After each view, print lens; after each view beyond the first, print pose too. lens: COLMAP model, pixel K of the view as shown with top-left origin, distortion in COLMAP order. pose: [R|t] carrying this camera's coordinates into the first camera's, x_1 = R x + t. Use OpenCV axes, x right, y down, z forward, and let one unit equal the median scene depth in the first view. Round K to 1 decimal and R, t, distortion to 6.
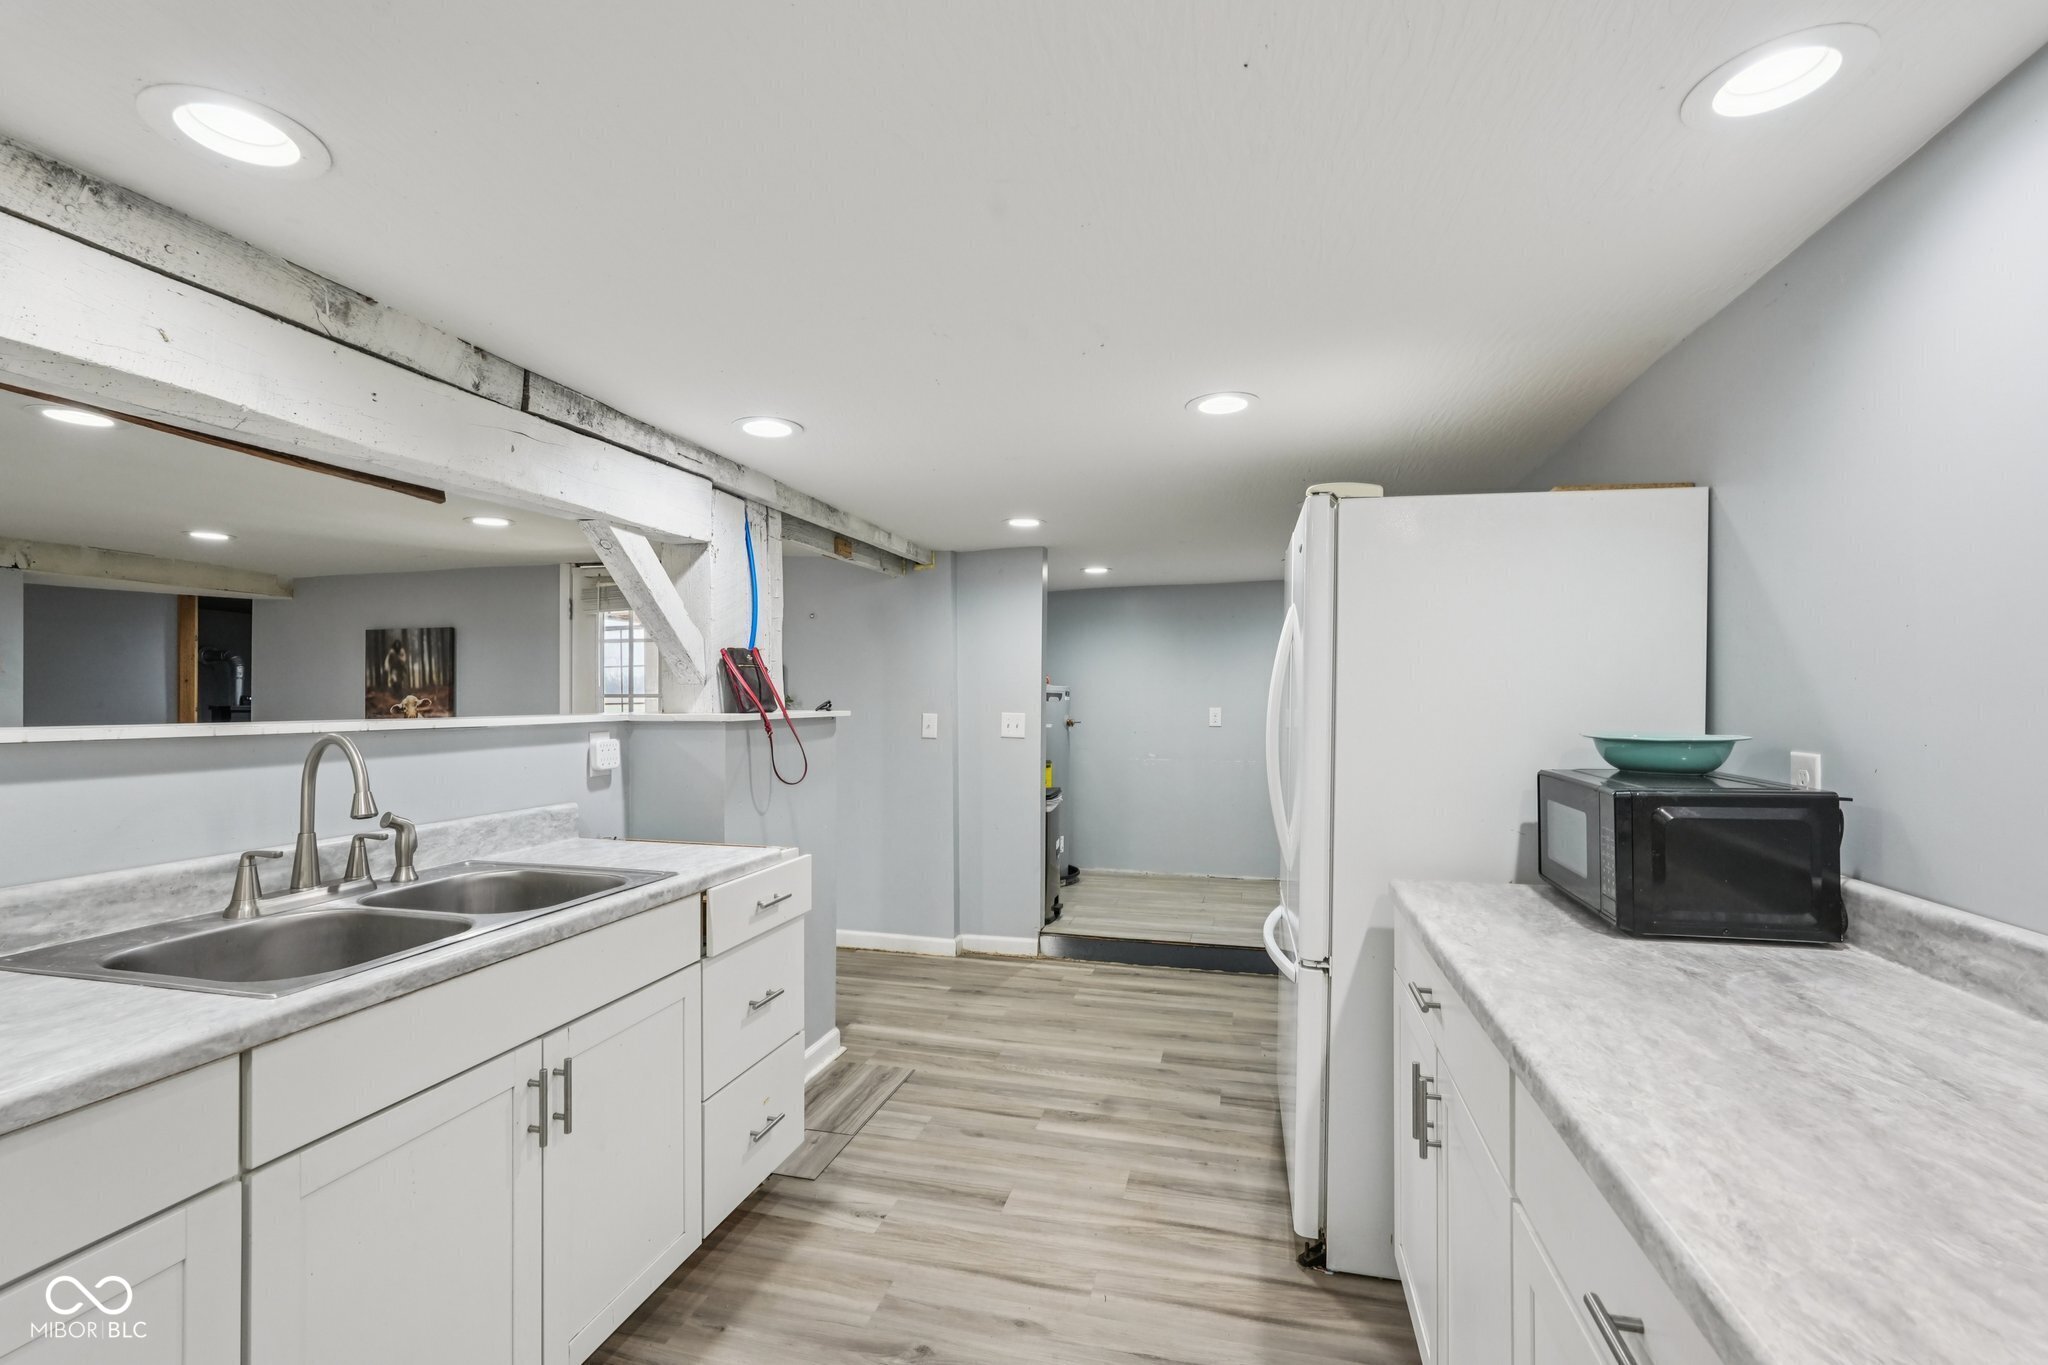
lens RADIAL K [[901.4, 0, 1013.7], [0, 901.4, 694.8], [0, 0, 1]] dist [-0.018118, 0.008355]
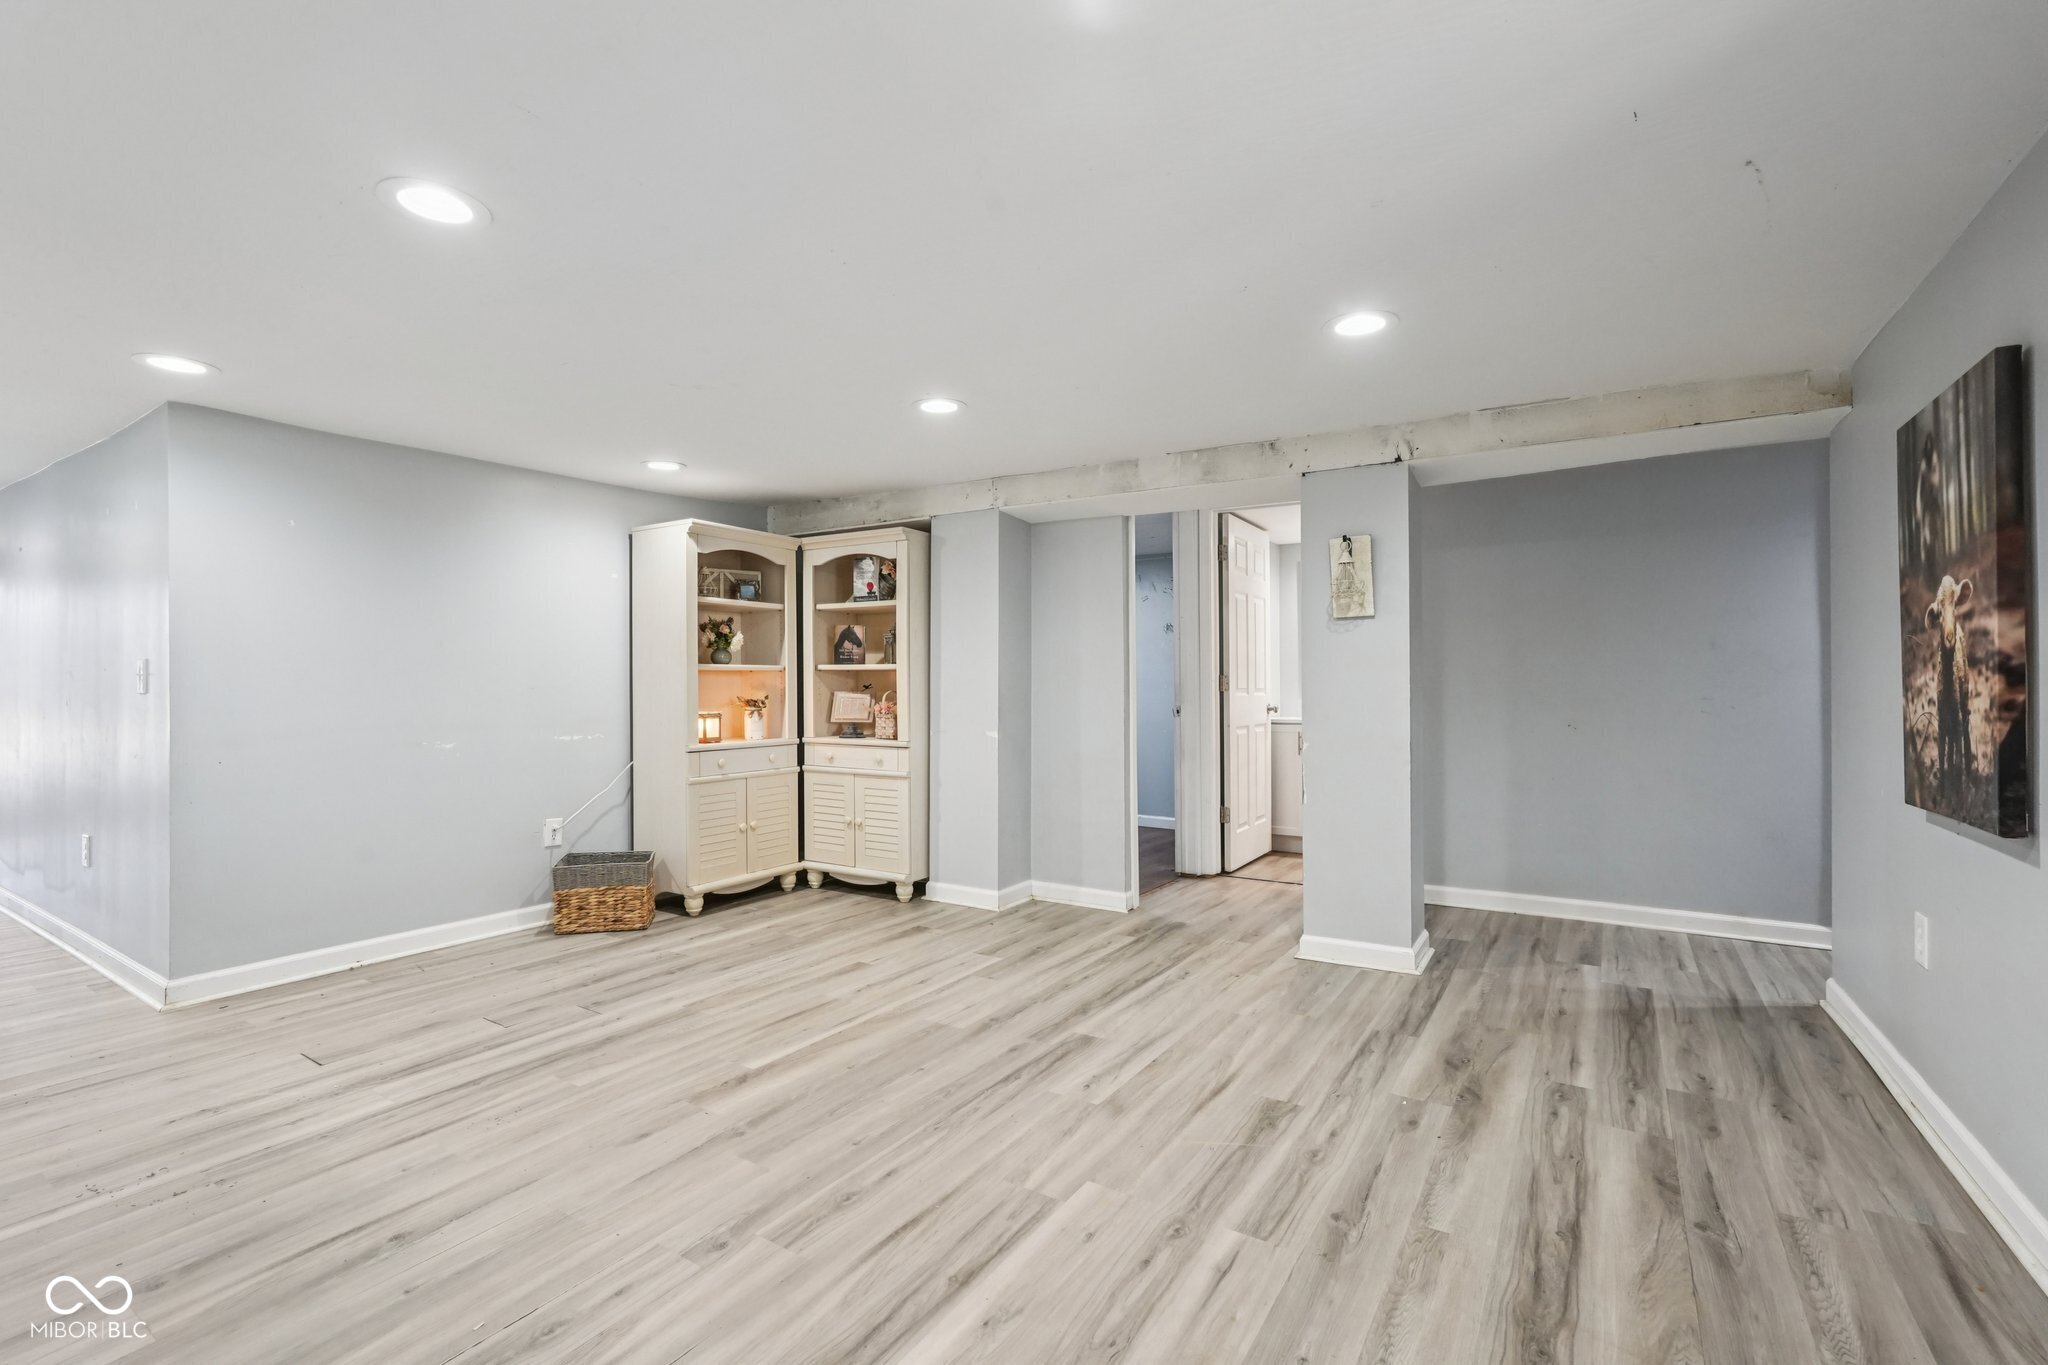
lens RADIAL K [[902.2, 0, 1024.0], [0, 902.2, 682.5], [0, 0, 1]] dist [-0.018644, 0.008914]
pose [[-0.313709, -0.001083, -0.949519, -0.212465], [0.002667, 0.999994, -0.002022, 0.044000], [0.949515, -0.003167, -0.313704, 0.760726]]
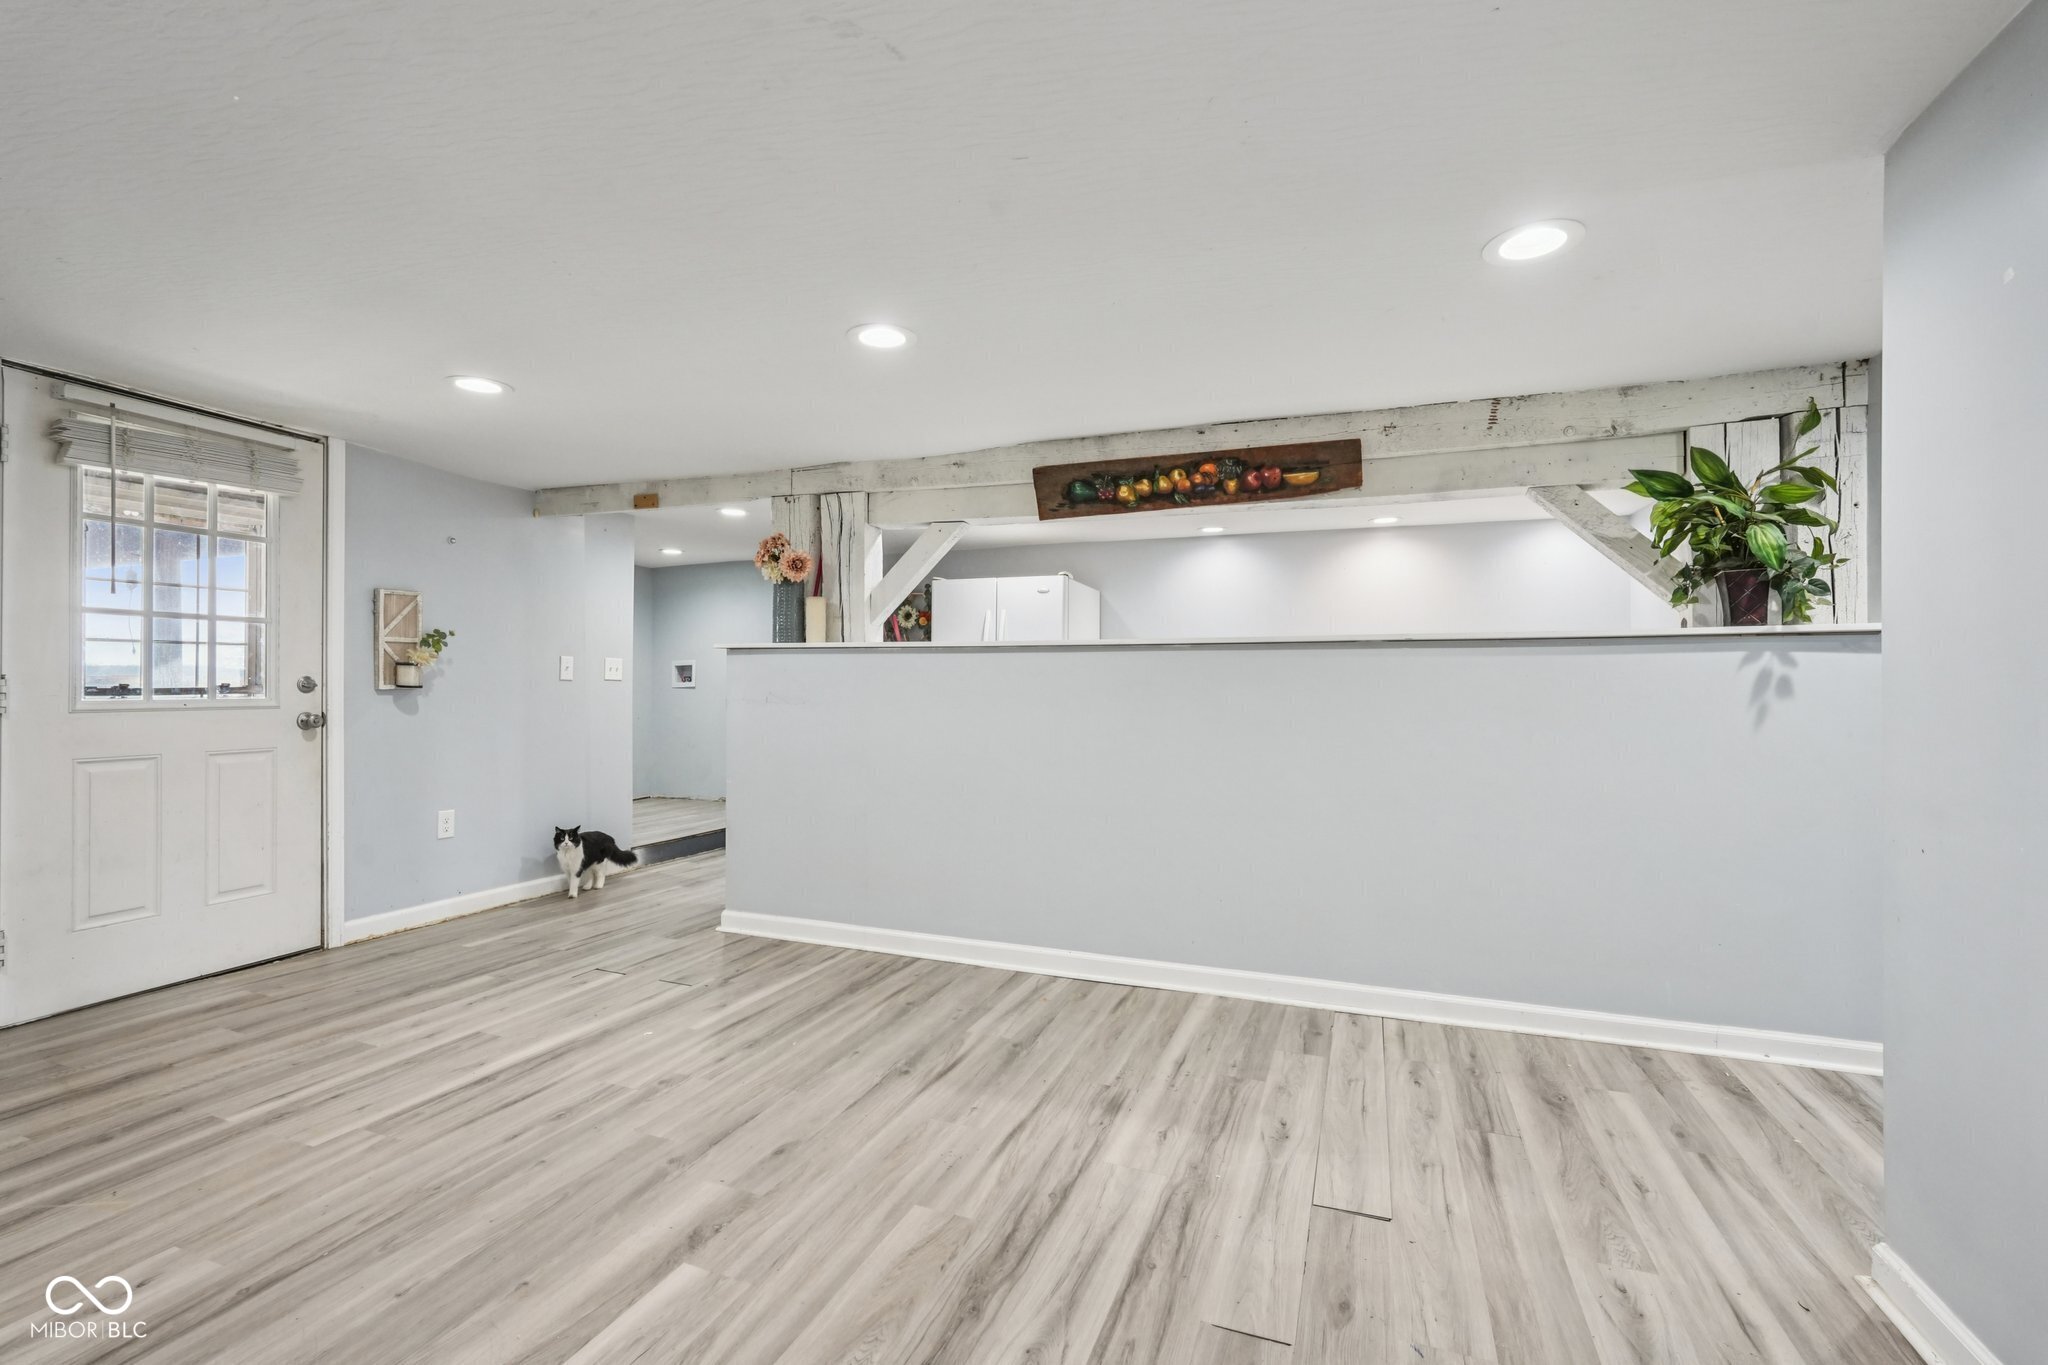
lens RADIAL K [[902.2, 0, 1024.0], [0, 902.2, 682.5], [0, 0, 1]] dist [-0.018644, 0.008914]
pose [[0.112087, 0.004887, 0.993686, -0.925905], [-0.007286, 0.999965, -0.004096, 0.044471], [-0.993672, -0.006781, 0.112118, 0.317878]]
